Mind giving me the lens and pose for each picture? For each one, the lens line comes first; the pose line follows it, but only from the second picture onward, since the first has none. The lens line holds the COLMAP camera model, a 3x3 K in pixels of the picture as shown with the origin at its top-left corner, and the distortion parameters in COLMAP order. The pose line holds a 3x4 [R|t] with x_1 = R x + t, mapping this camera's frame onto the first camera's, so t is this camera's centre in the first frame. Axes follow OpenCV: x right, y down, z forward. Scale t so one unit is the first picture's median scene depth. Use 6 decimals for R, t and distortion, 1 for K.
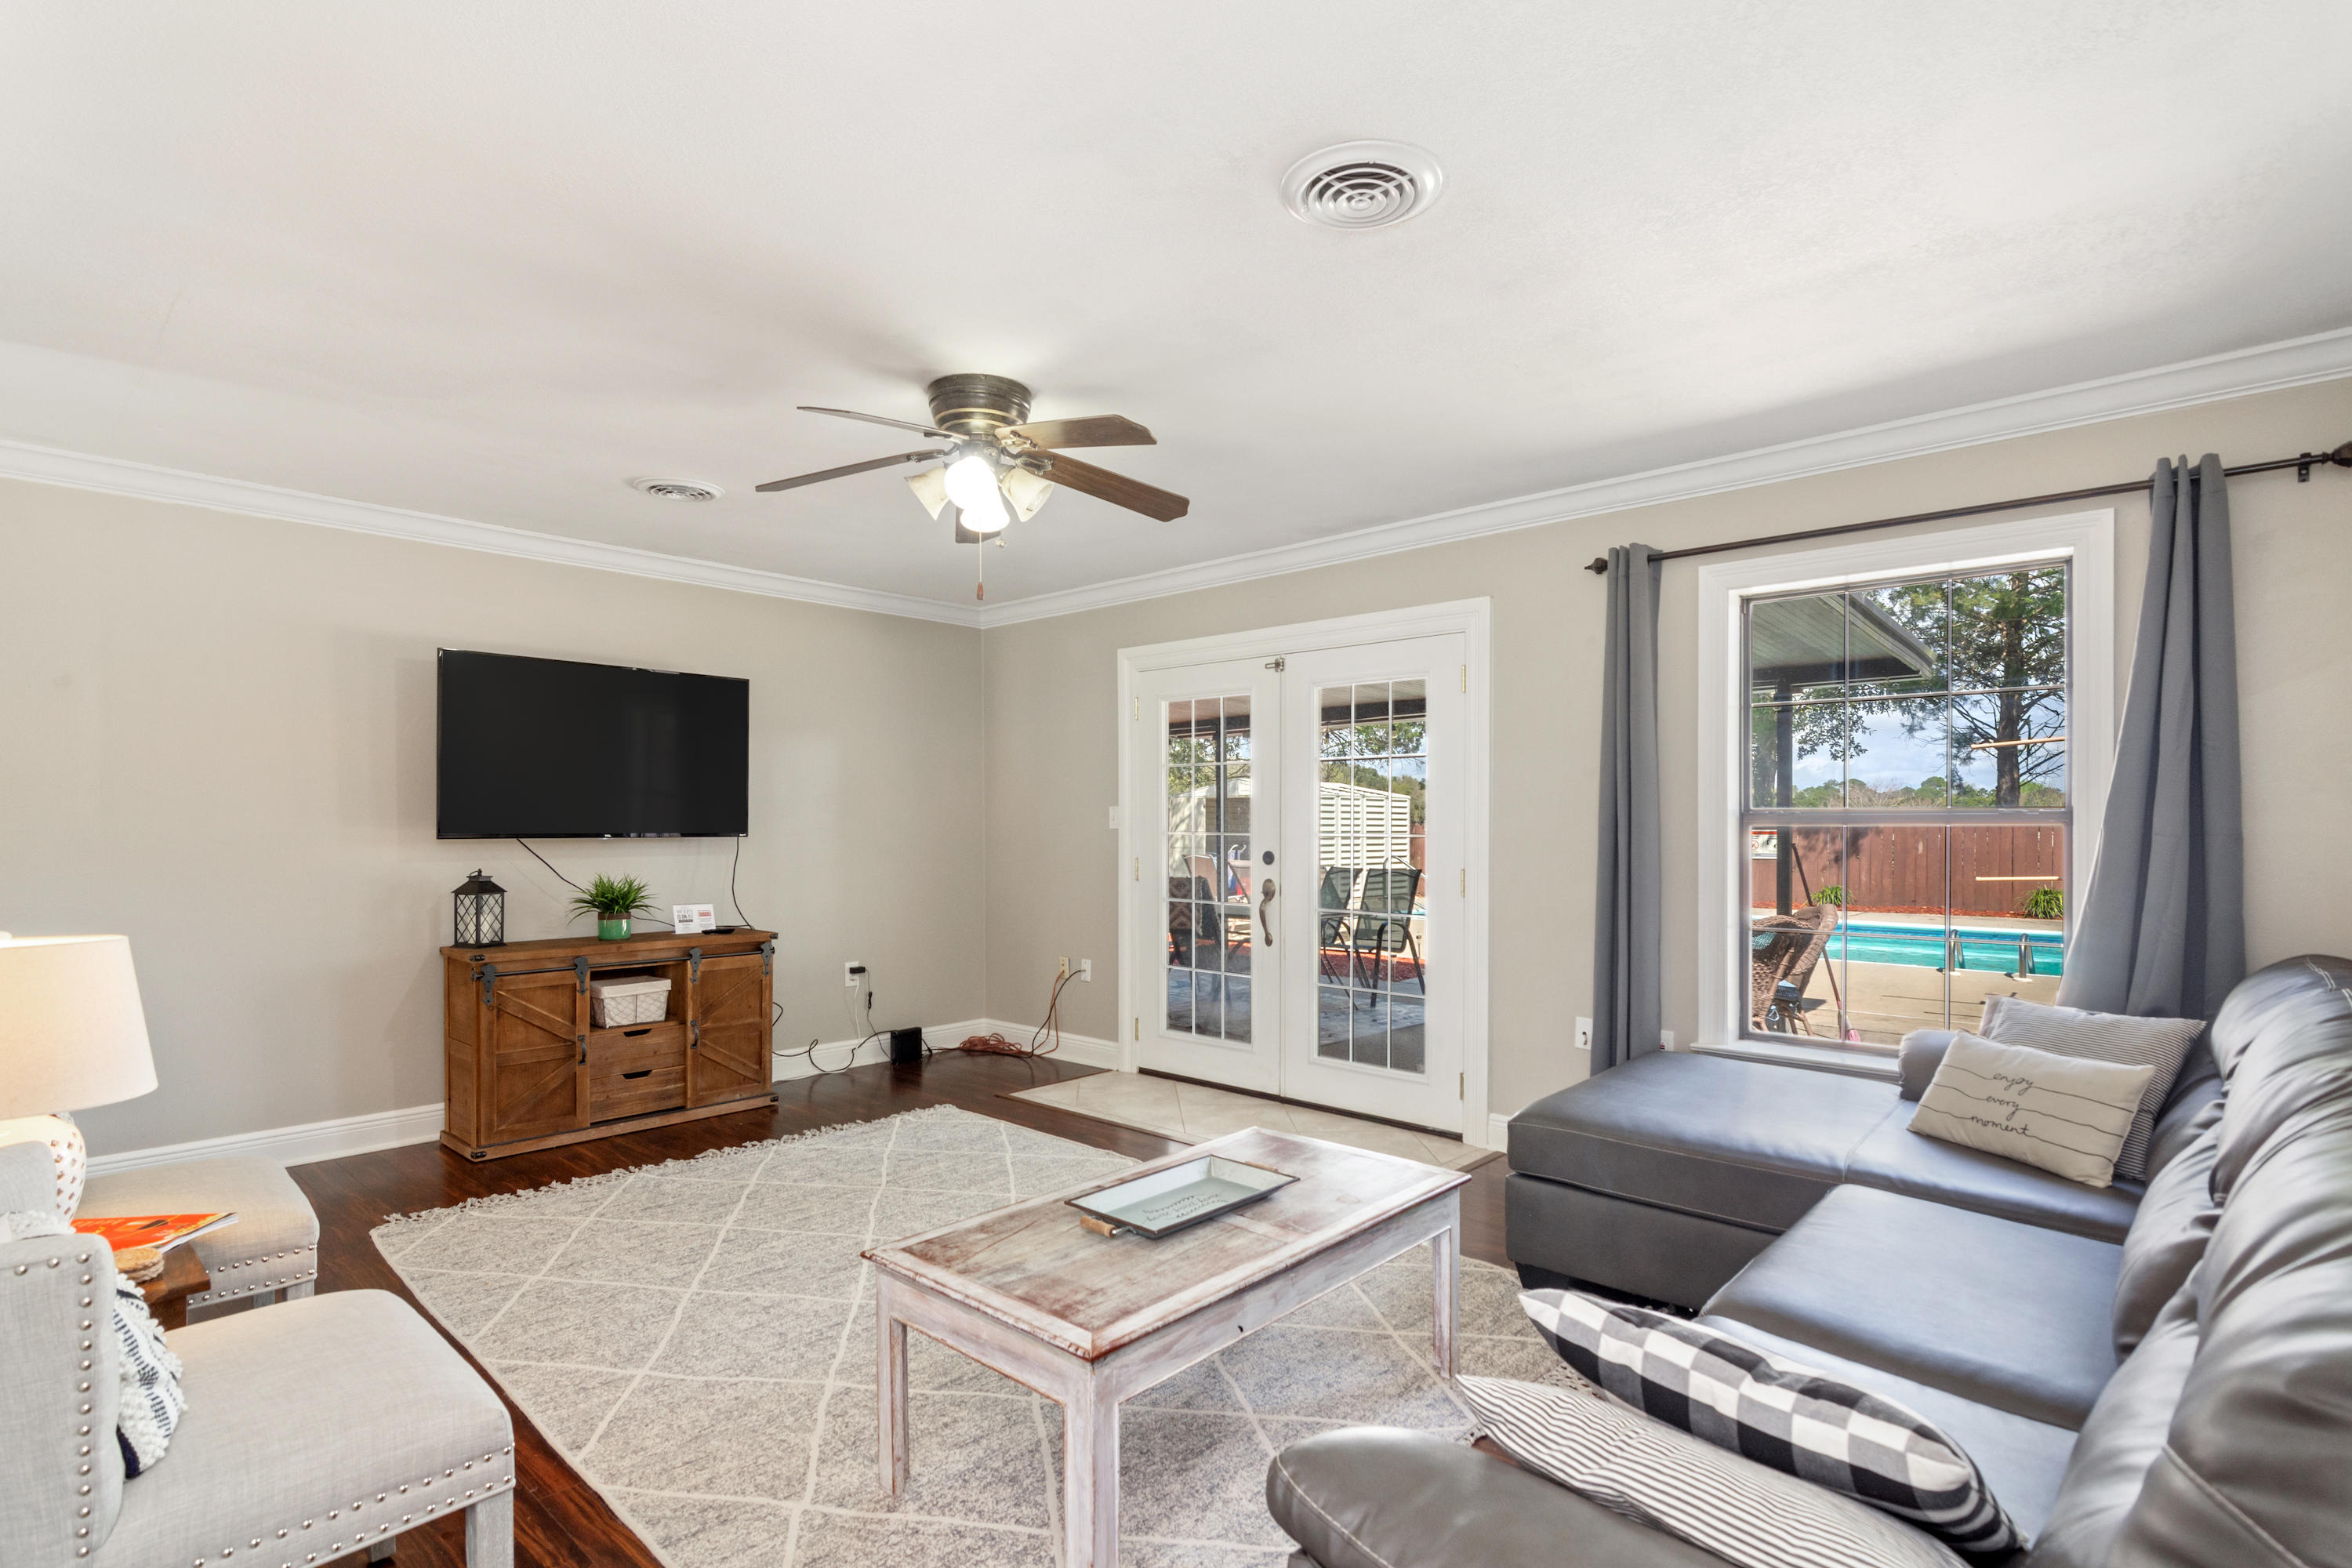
lens RADIAL K [[1140.7, 0, 1148.1], [0, 1140.7, 817.3], [0, 0, 1]] dist [0.000814, 0.001328]
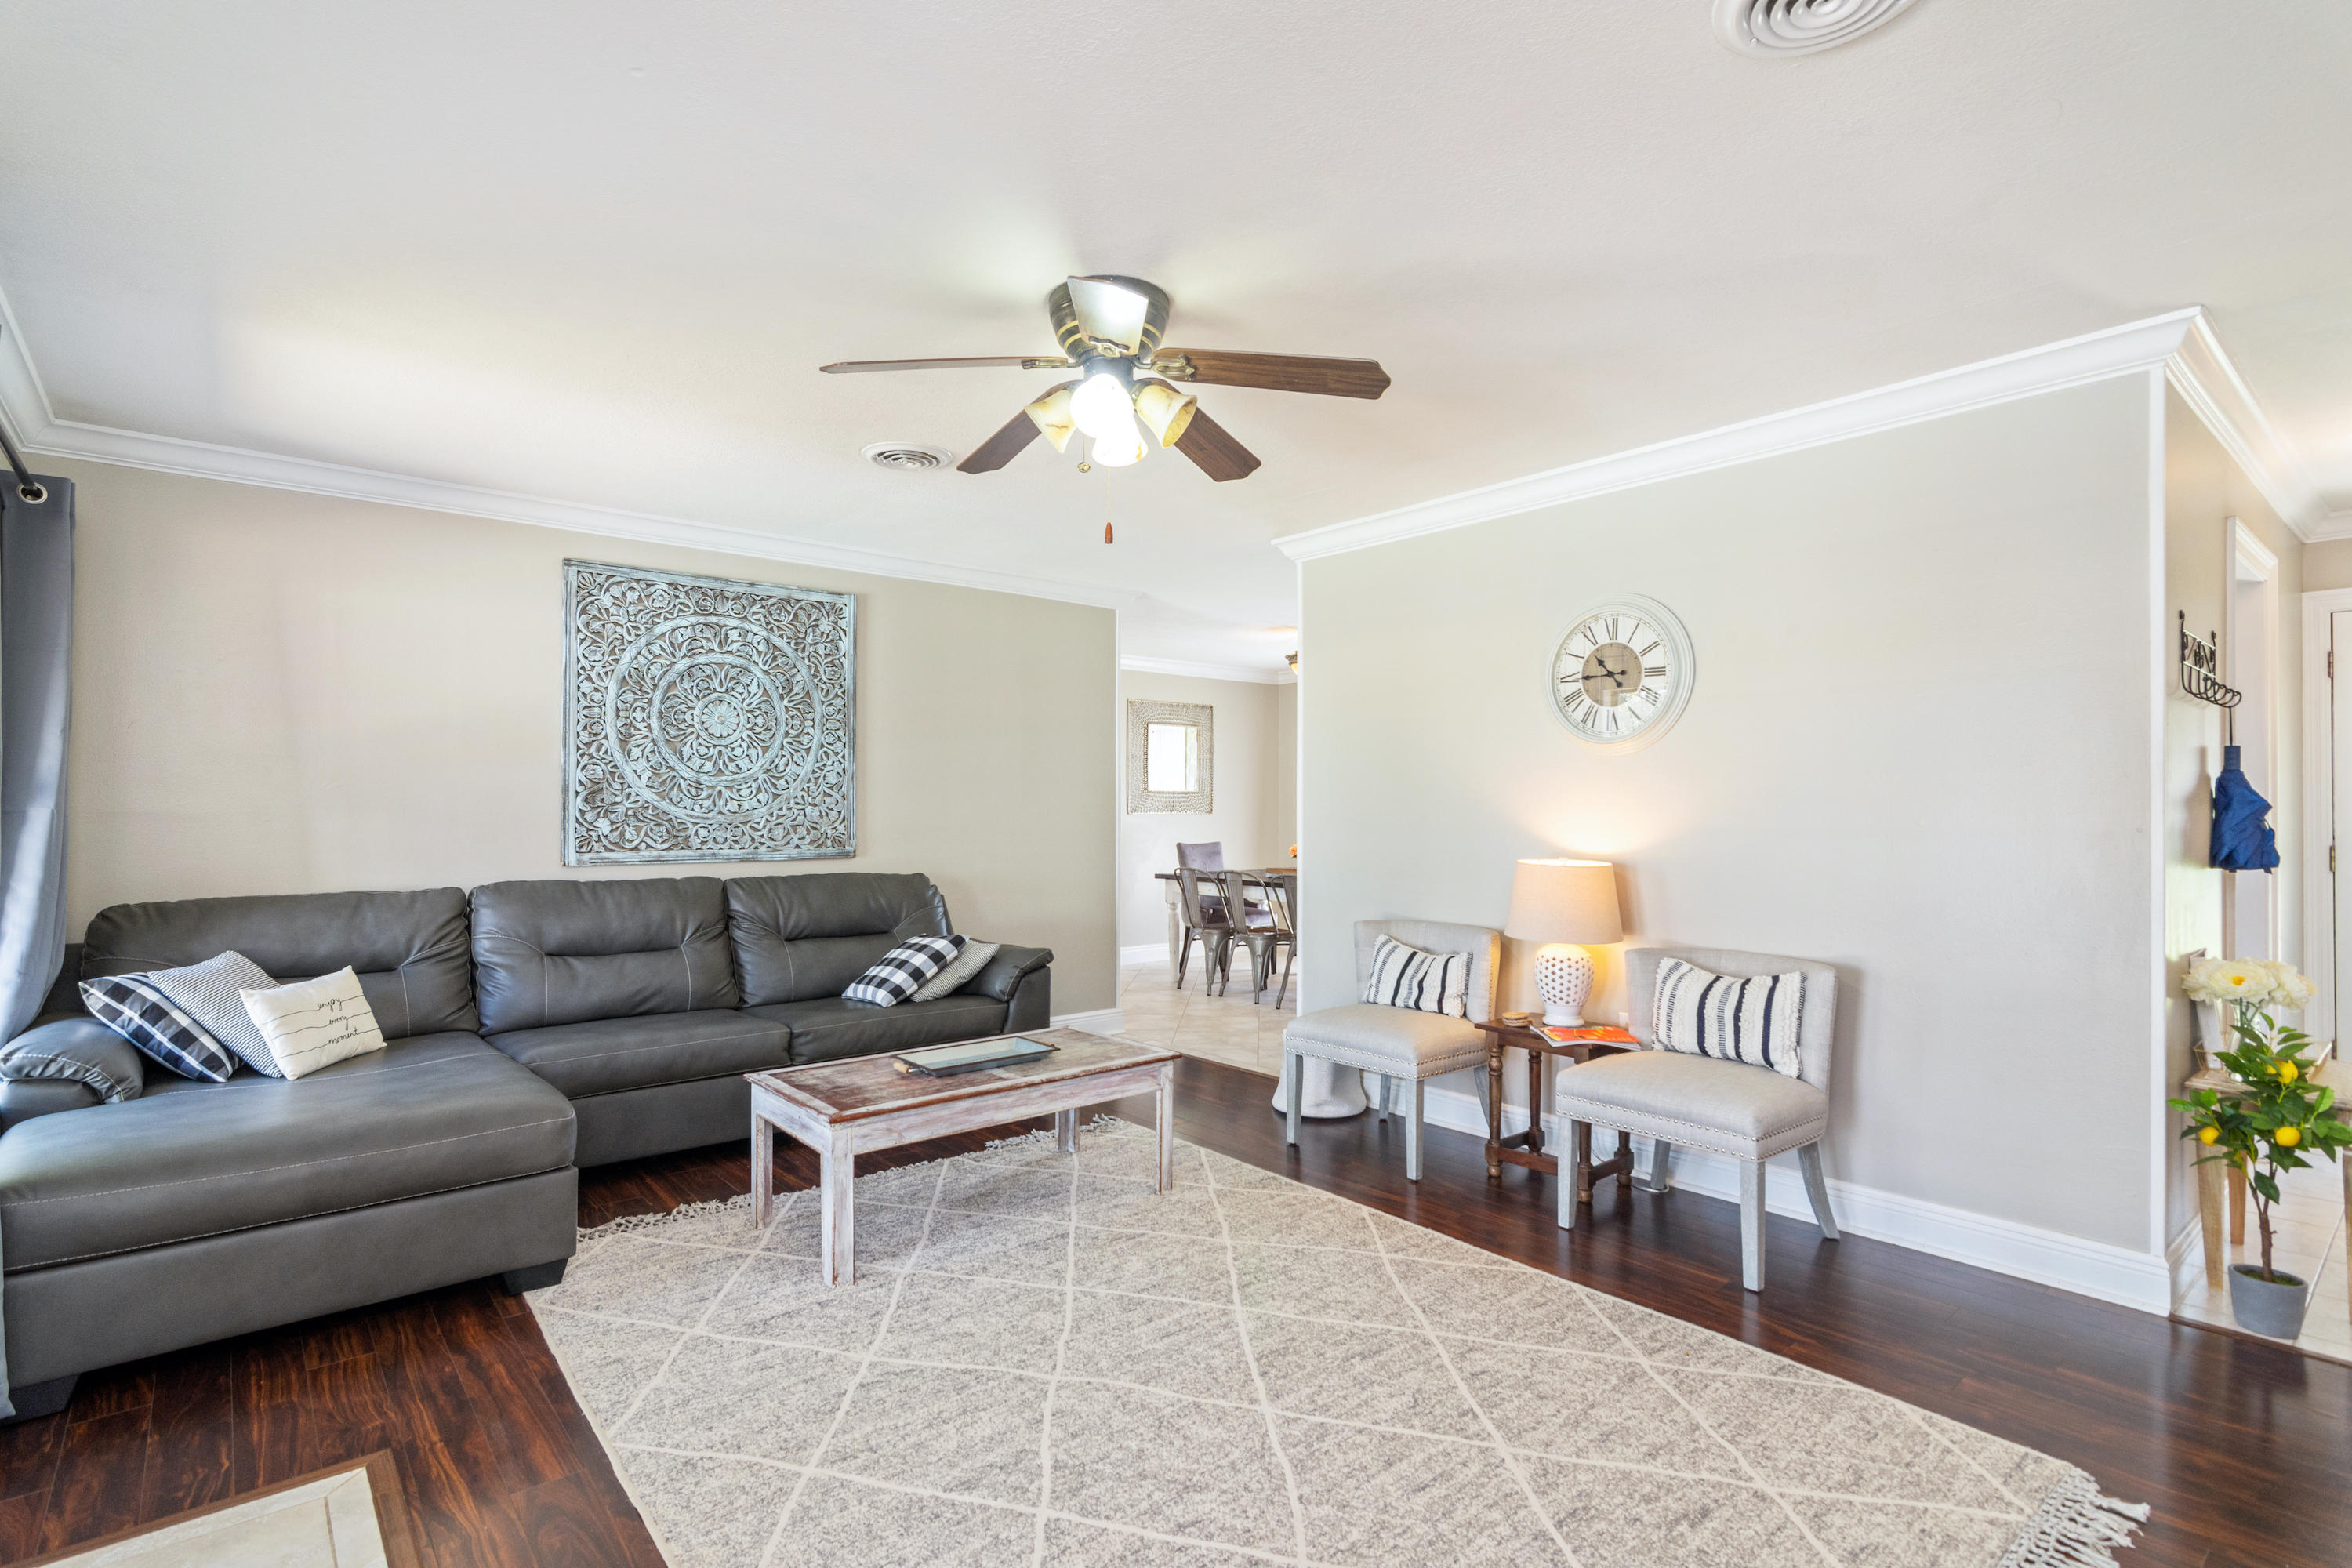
lens RADIAL K [[1128.5, 0, 1168.5], [0, 1128.5, 789.8], [0, 0, 1]] dist [-0.000932, 0.000265]
pose [[-0.994094, 0.000010, 0.108524, -0.219044], [-0.002125, 0.999806, -0.019561, 0.006232], [-0.108503, -0.019676, -0.993901, 1.426468]]
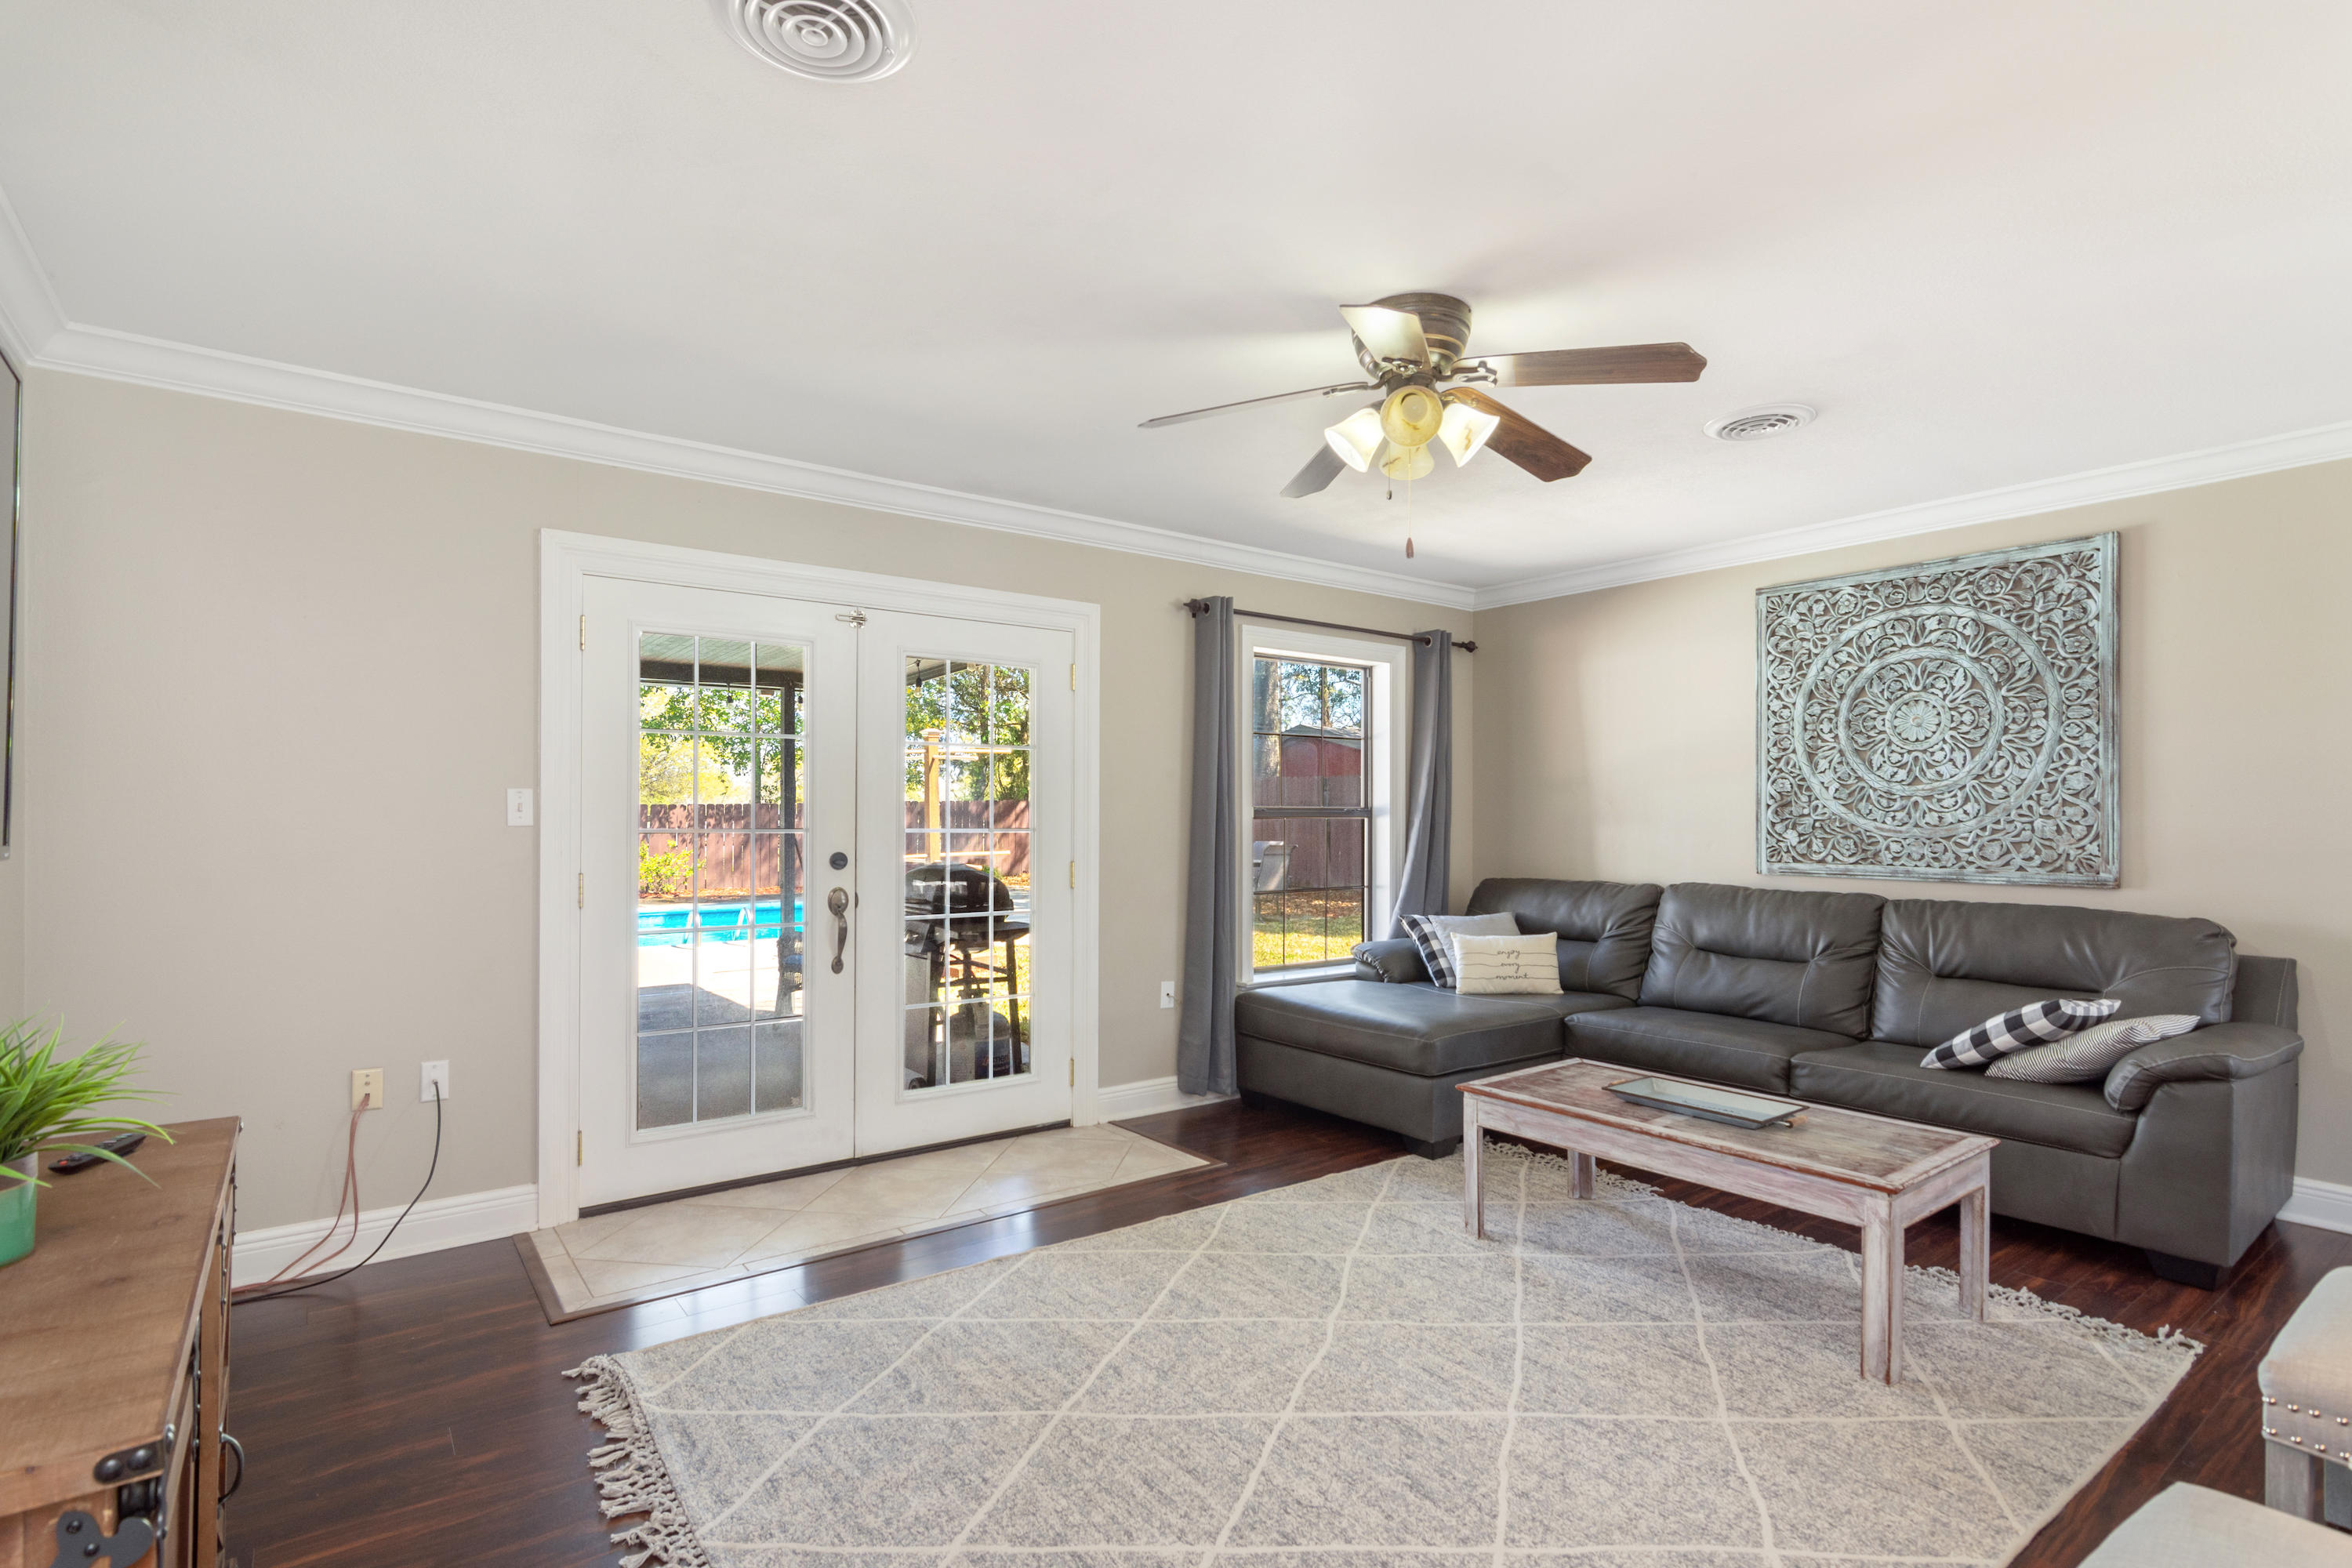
lens RADIAL K [[1146.8, 0, 1181.8], [0, 1146.8, 797.5], [0, 0, 1]] dist [0.001731, 0.000382]
pose [[0.162835, 0.016069, 0.986522, -0.801224], [-0.007492, 0.999859, -0.015050, 0.002895], [-0.986625, -0.004940, 0.162933, 0.802562]]
